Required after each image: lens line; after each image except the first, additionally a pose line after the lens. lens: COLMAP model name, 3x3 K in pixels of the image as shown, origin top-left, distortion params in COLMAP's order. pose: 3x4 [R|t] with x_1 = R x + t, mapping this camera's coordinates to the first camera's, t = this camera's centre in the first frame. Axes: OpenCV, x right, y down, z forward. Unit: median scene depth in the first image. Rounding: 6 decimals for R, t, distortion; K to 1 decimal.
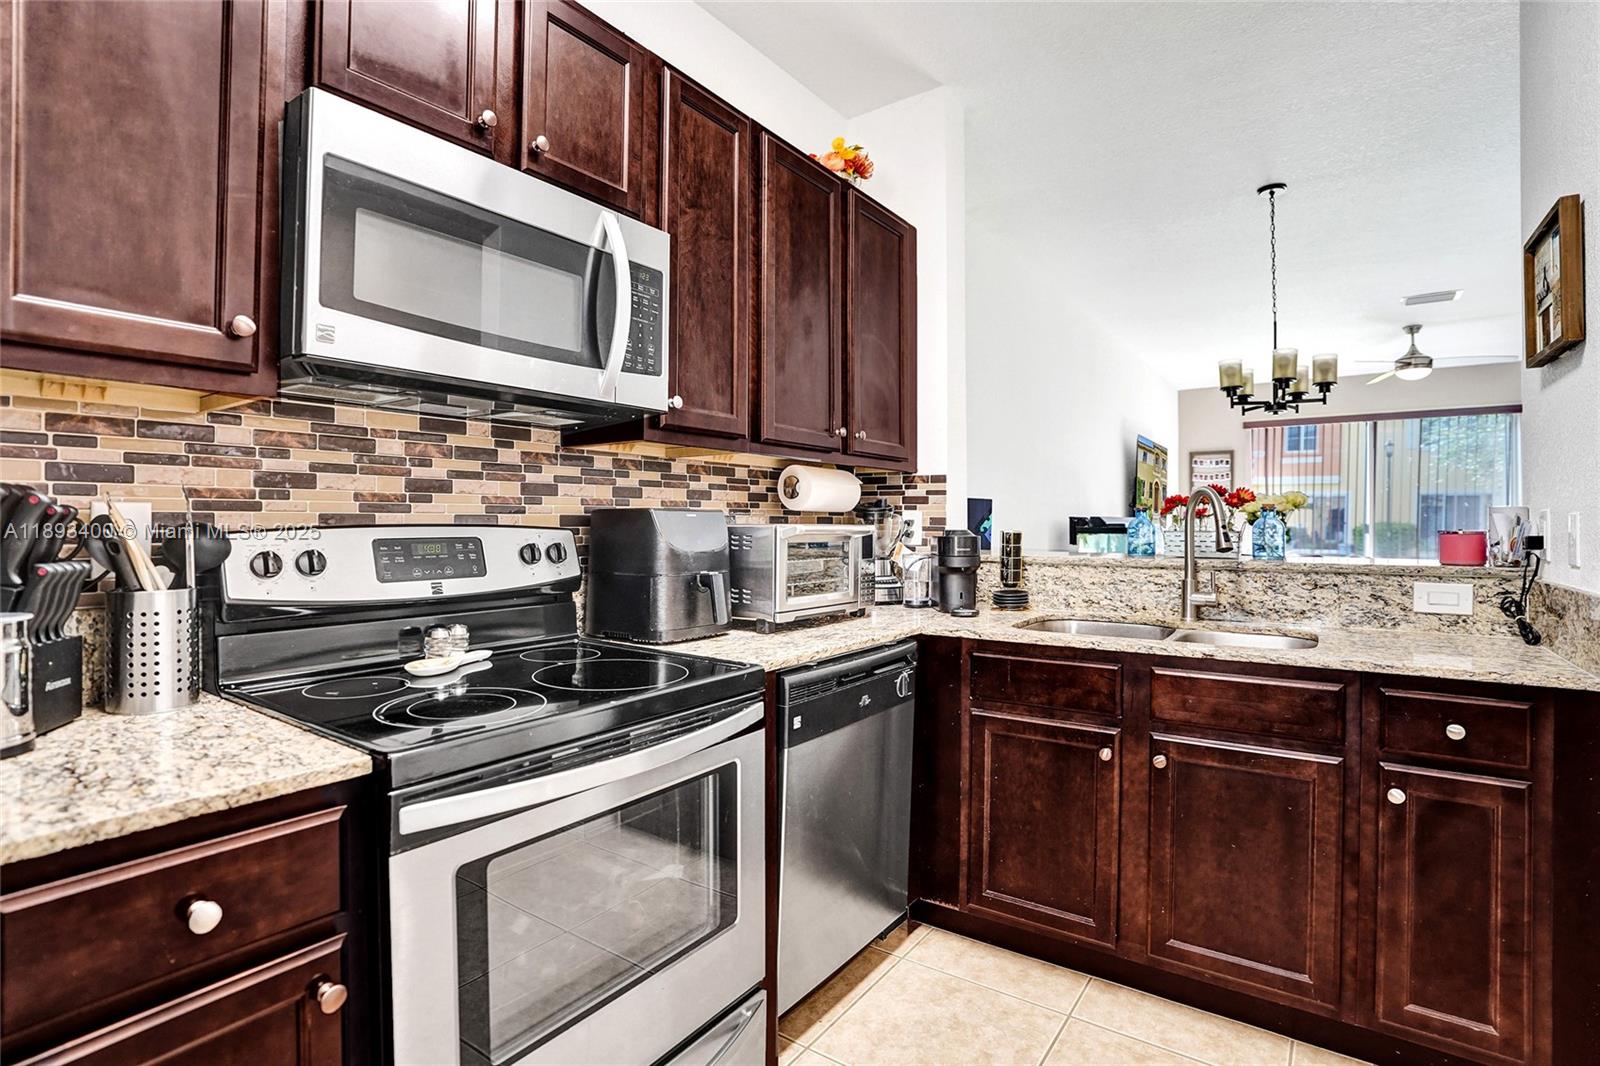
lens RADIAL K [[785.3, 0, 797.2], [0, 785.3, 497.5], [0, 0, 1]] dist [0.000496, 0.000403]
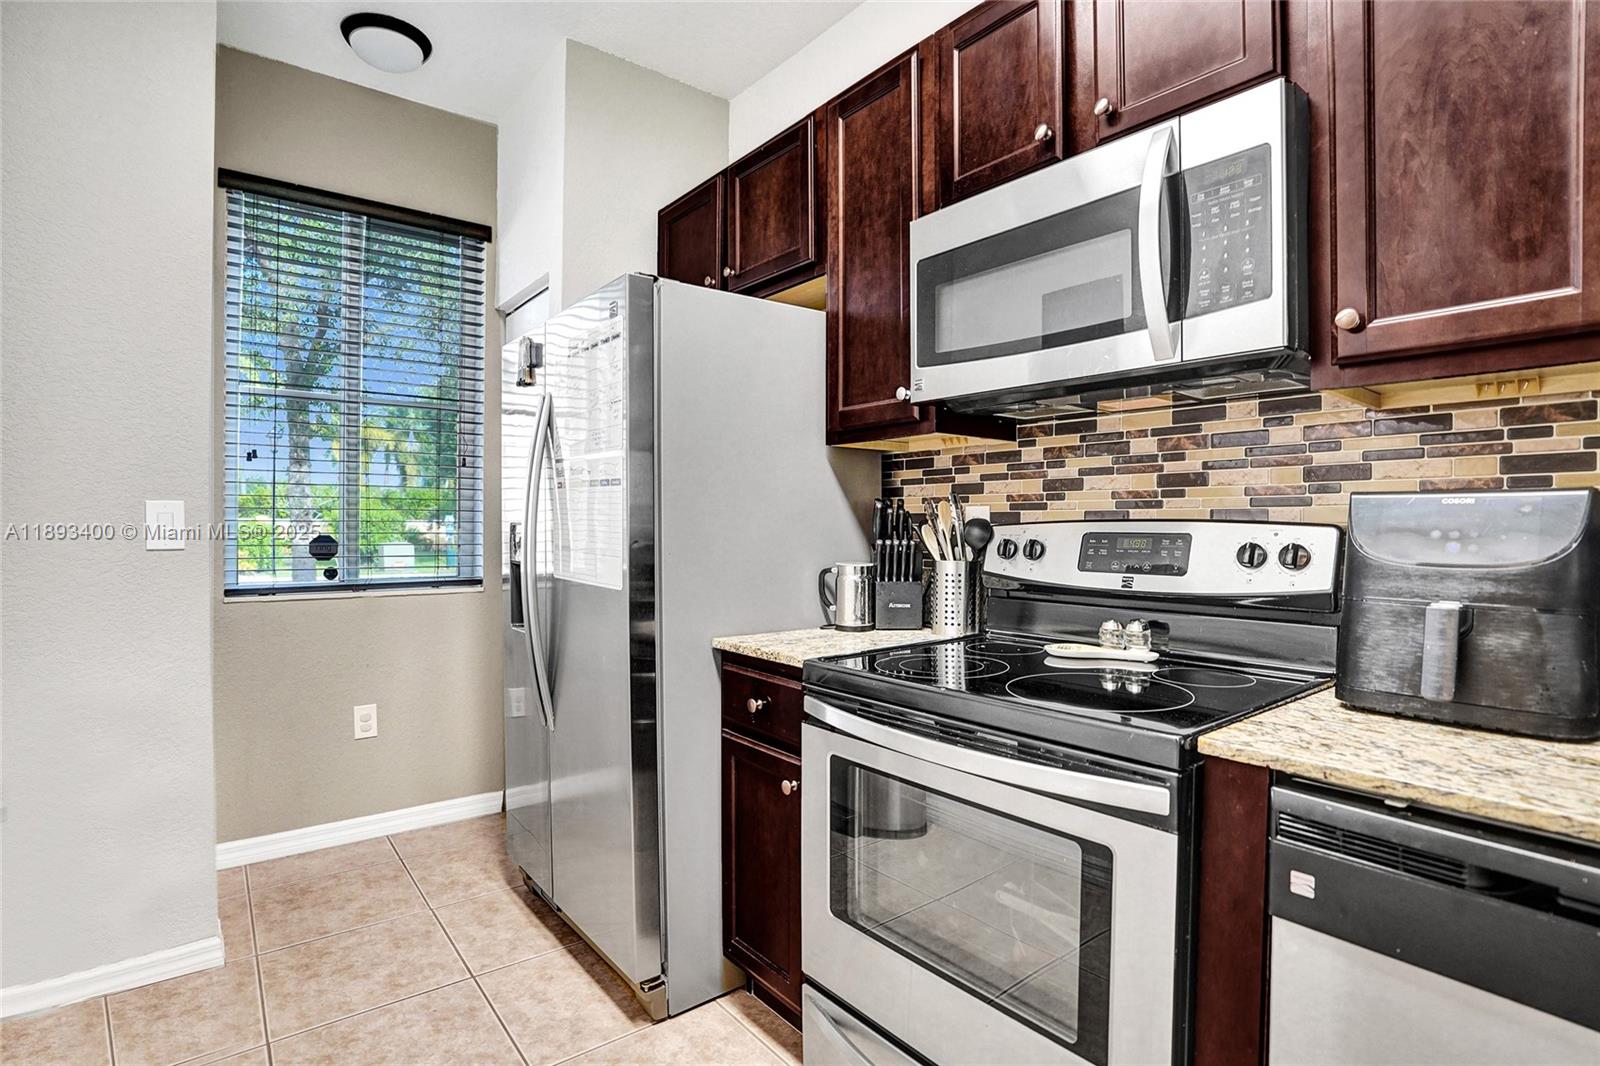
lens RADIAL K [[804.3, 0, 800.0], [0, 804.3, 533.0], [0, 0, 1]] dist [0.000341, 0.000550]
pose [[-0.259242, 0.018354, -0.965638, 0.666111], [0.035451, 0.999326, 0.009477, 0.026585], [0.965162, -0.031776, -0.259718, 0.866405]]
